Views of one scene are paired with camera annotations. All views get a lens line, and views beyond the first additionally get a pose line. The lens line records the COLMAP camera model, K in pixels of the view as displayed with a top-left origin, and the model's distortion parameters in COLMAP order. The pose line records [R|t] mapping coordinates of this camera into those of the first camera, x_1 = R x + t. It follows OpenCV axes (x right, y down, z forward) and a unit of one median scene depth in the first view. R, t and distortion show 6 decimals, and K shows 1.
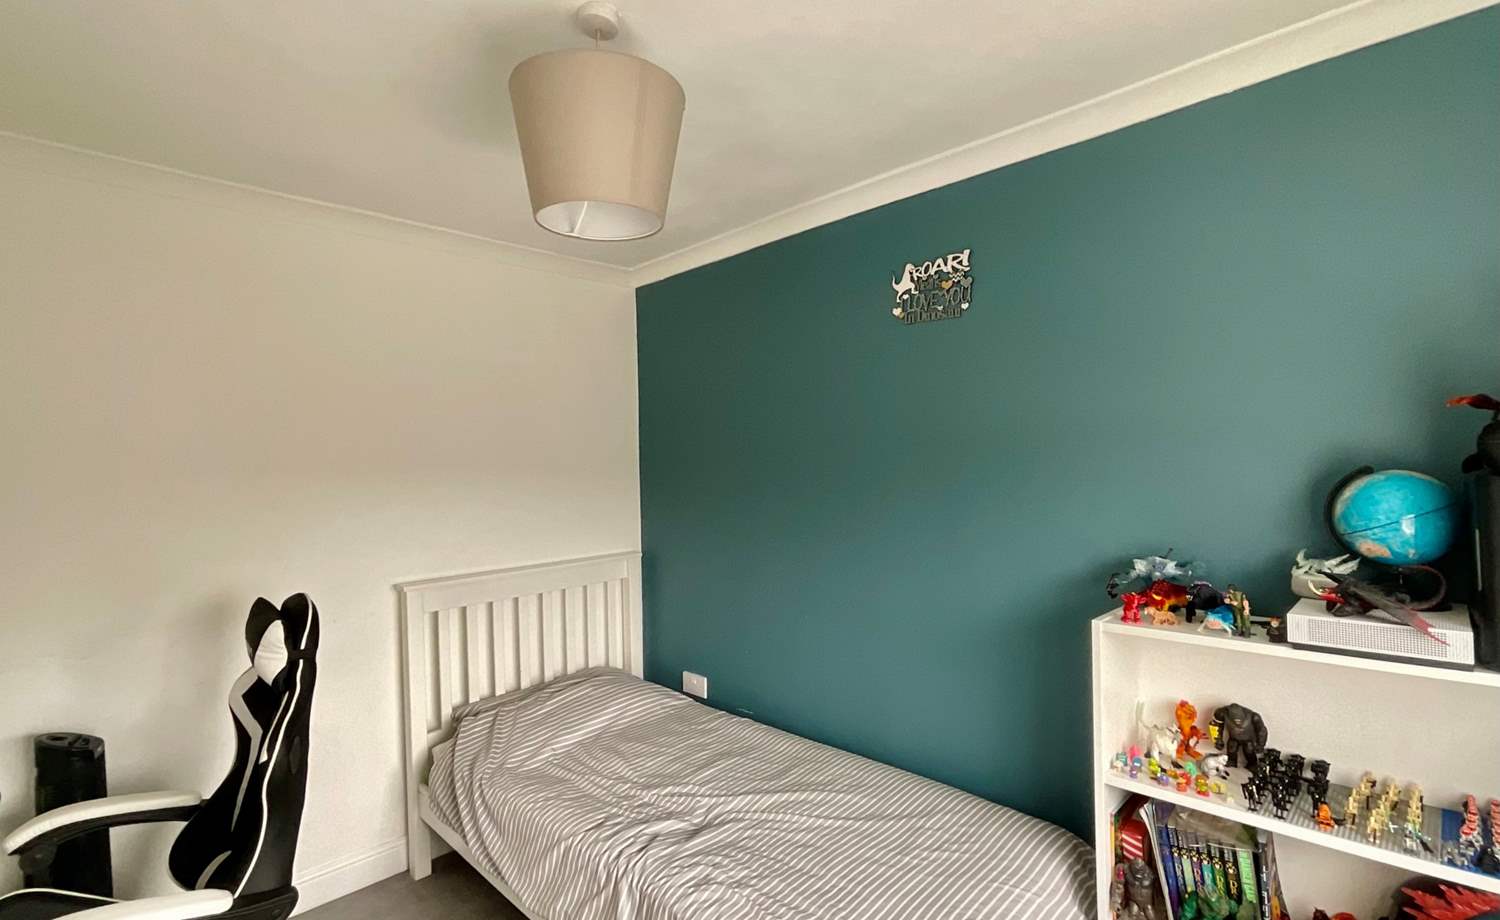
lens RADIAL K [[702.8, 0, 753.0], [0, 702.8, 458.5], [0, 0, 1]] dist [-0.016360, 0.012667]
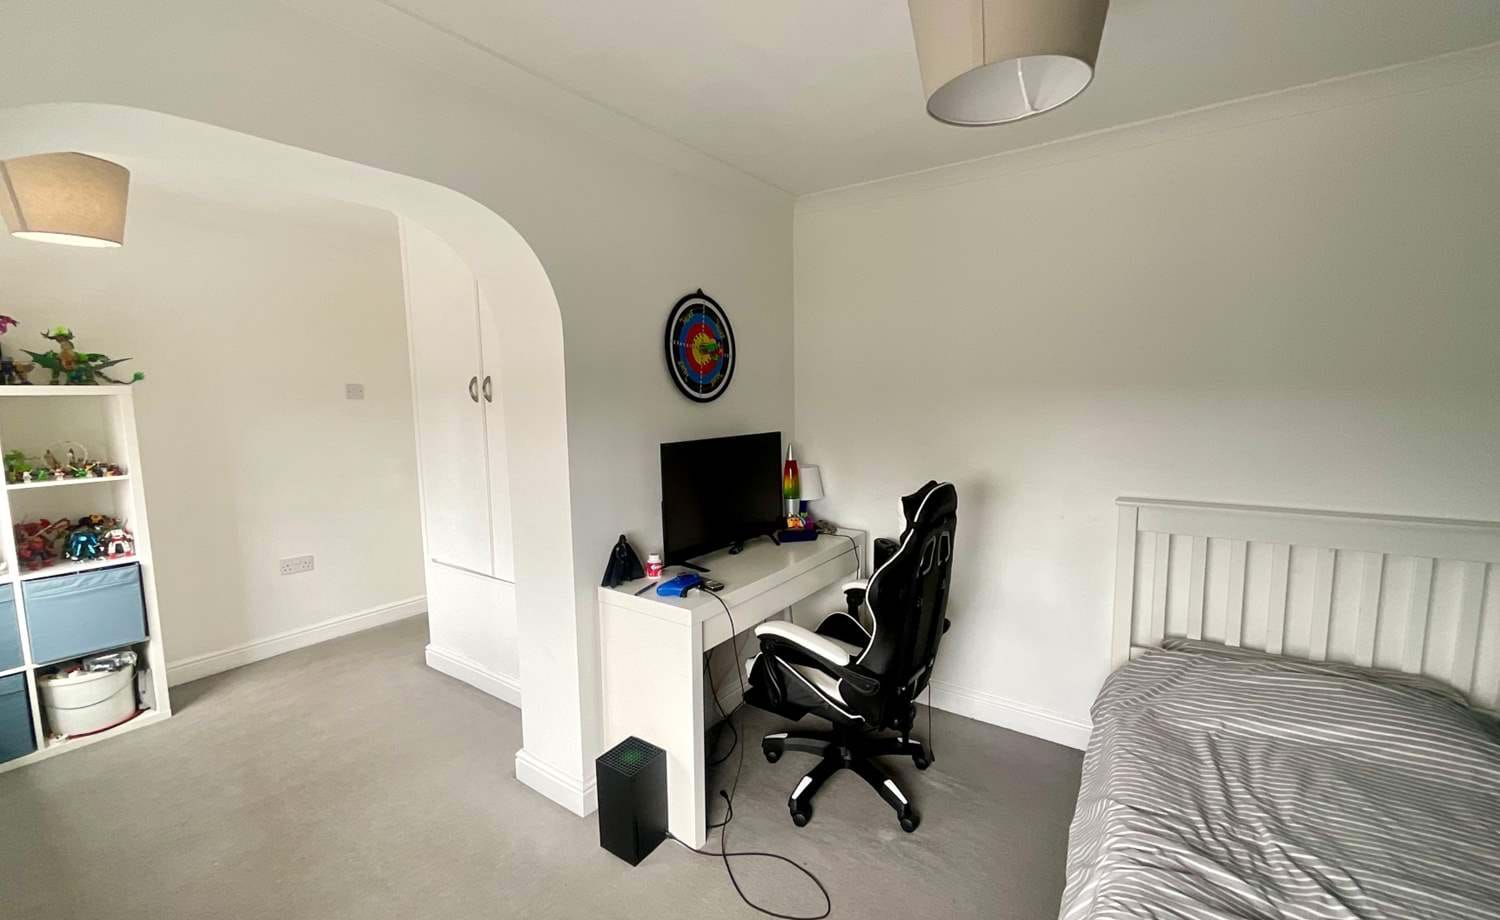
lens RADIAL K [[607.3, 0, 752.6], [0, 607.3, 453.9], [0, 0, 1]] dist [-0.001092, -0.000243]
pose [[0.170775, 0.121539, -0.977785, 0.425317], [0.011391, 0.992053, 0.125302, -0.005759], [0.985244, -0.032536, 0.168033, 0.489704]]
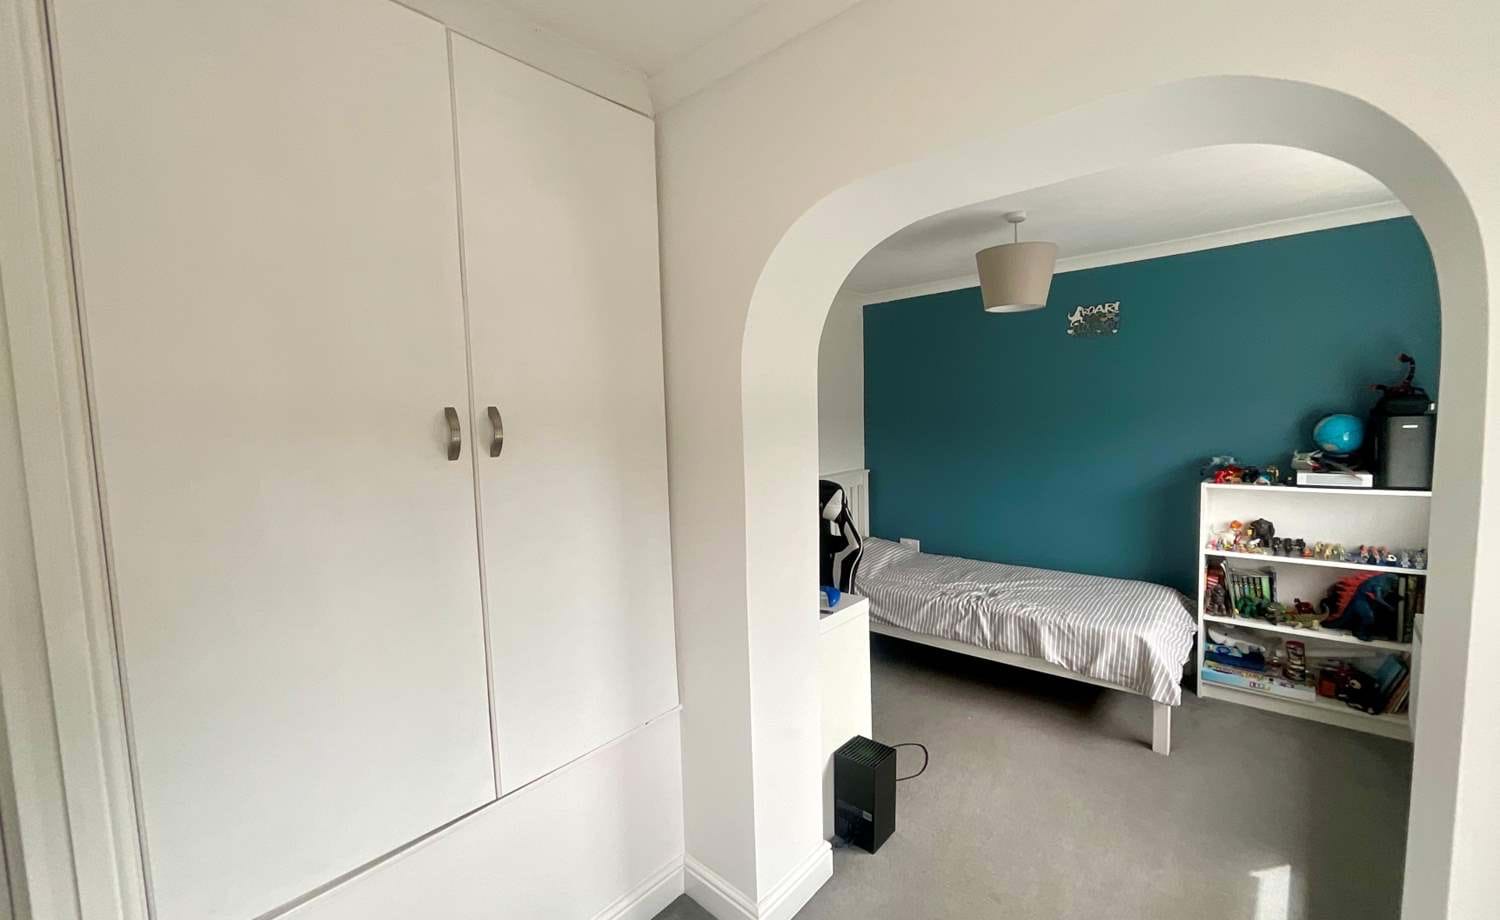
lens RADIAL K [[605.5, 0, 751.5], [0, 605.5, 462.9], [0, 0, 1]] dist [-0.001234, 0.000374]
pose [[0.997797, -0.012459, 0.065161, -1.050228], [0.007011, 0.996510, 0.083178, -0.003804], [-0.065970, -0.082538, 0.994402, -0.800879]]
